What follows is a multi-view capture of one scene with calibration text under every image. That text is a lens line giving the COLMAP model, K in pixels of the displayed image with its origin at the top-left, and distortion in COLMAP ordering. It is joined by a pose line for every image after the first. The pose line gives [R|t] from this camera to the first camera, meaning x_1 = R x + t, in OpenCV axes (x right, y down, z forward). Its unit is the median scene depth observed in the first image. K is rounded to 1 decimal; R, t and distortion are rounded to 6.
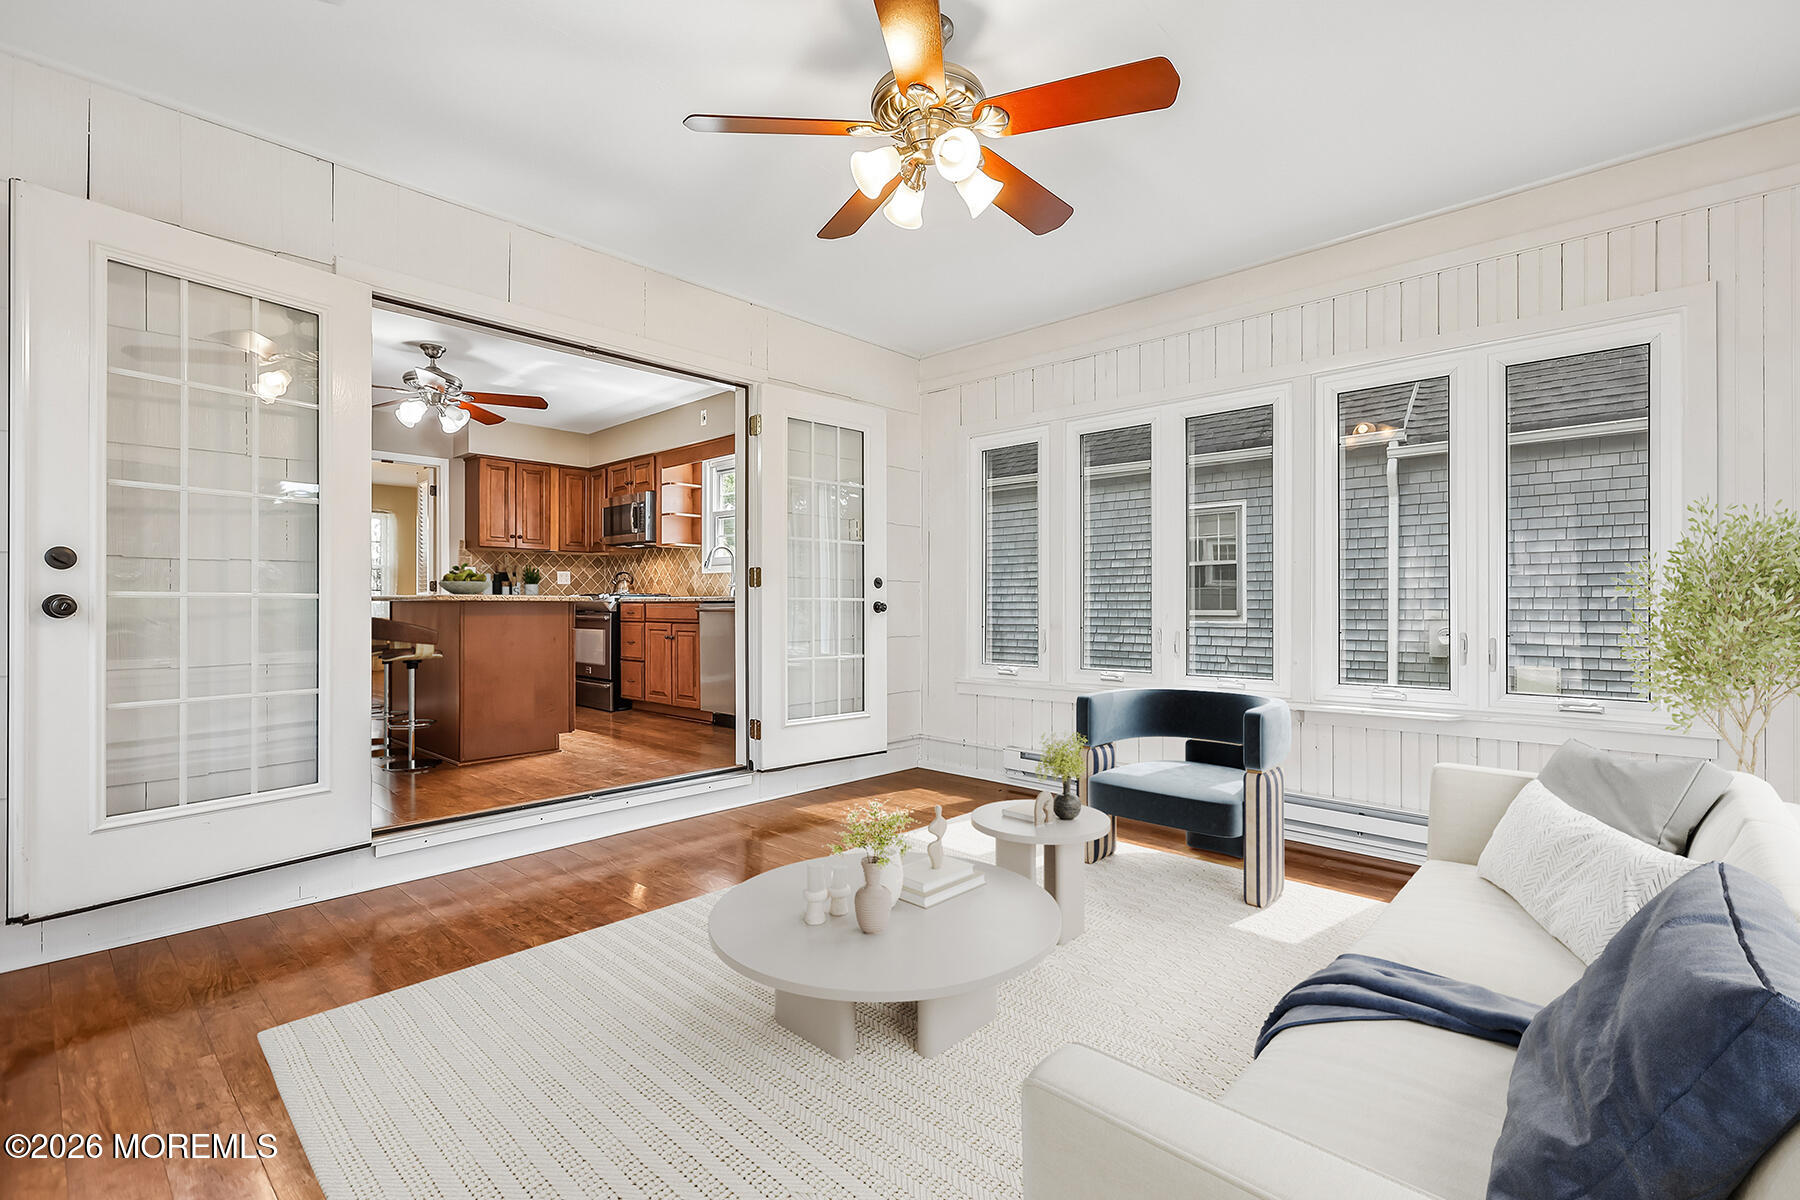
lens RADIAL K [[818.9, 0, 898.6], [0, 818.9, 603.7], [0, 0, 1]] dist [0.000447, 0.000138]
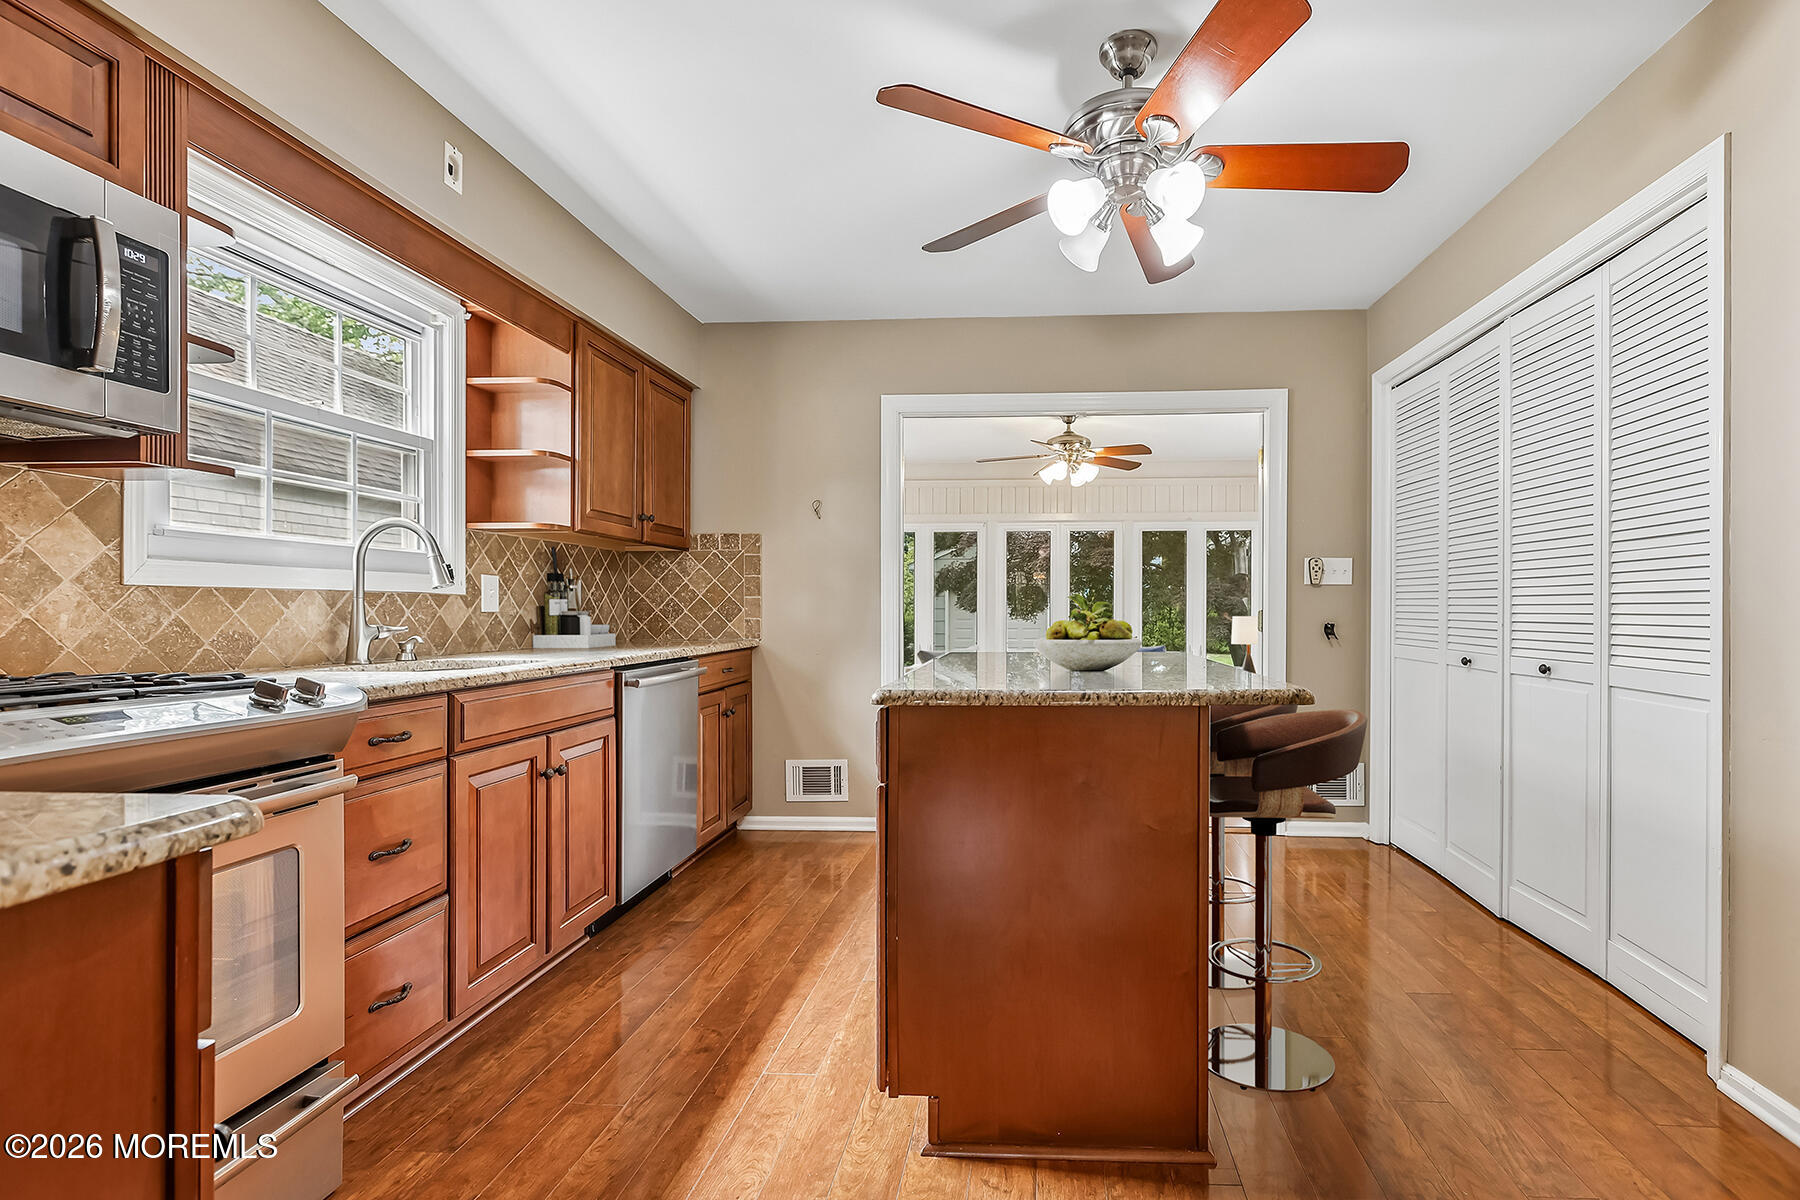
lens RADIAL K [[840.7, 0, 982.7], [0, 840.7, 606.2], [0, 0, 1]] dist [0.000382, -0.000168]
pose [[-0.632159, 0.003900, 0.774829, -0.608990], [0.000907, 0.999990, -0.004294, -0.028348], [-0.774838, -0.002011, -0.632156, 0.951011]]
